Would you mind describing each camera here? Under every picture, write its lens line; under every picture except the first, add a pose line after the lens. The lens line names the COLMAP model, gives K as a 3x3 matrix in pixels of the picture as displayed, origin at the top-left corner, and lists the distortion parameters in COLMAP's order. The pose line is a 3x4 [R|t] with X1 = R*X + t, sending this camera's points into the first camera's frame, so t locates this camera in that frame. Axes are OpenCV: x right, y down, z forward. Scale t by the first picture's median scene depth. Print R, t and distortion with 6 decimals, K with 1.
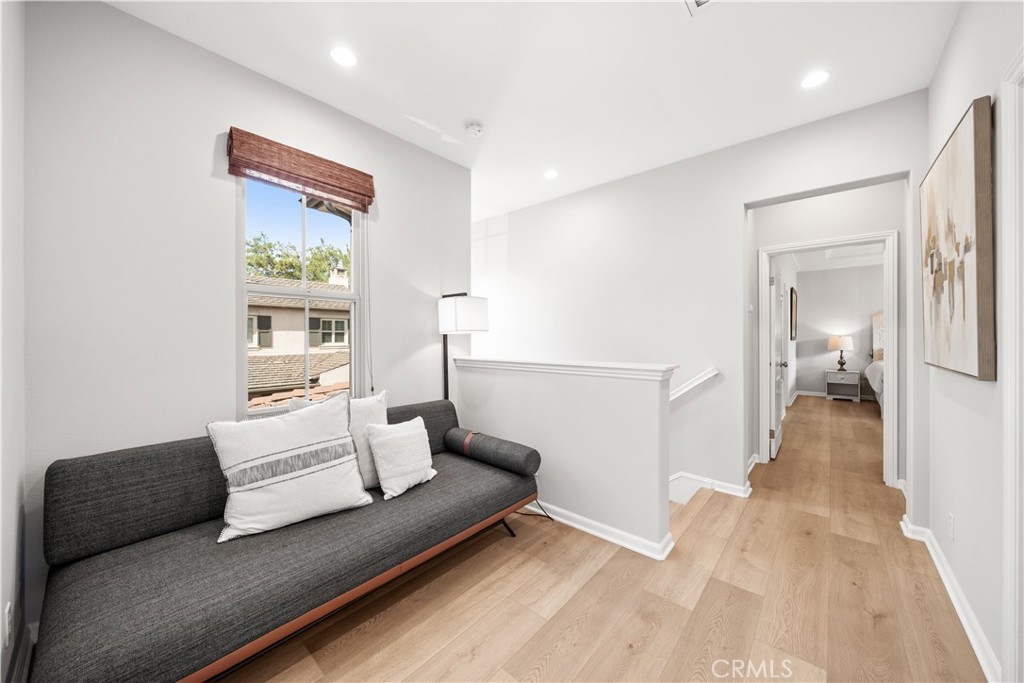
lens RADIAL K [[369.6, 0, 505.2], [0, 369.6, 339.2], [0, 0, 1]] dist [0.002141, 0.000063]
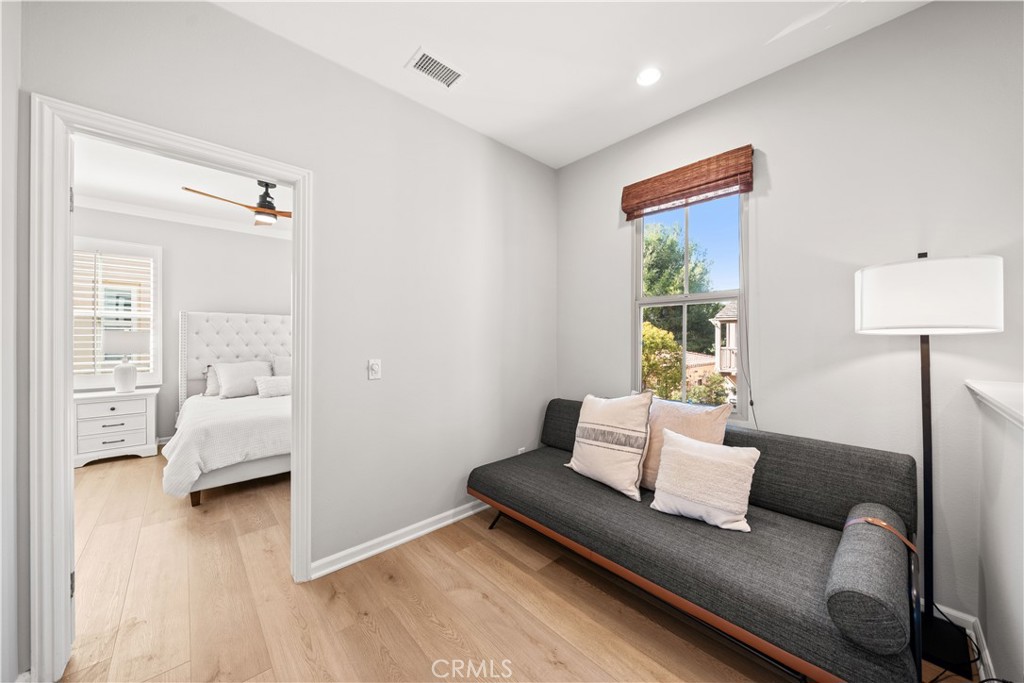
lens RADIAL K [[356.6, 0, 508.6], [0, 356.6, 340.4], [0, 0, 1]] dist [-0.002026, -0.000004]
pose [[-0.101191, 0.003903, -0.994859, 0.670526], [-0.005104, 0.999977, 0.004442, -0.006402], [0.994854, 0.005527, -0.101168, 0.751358]]
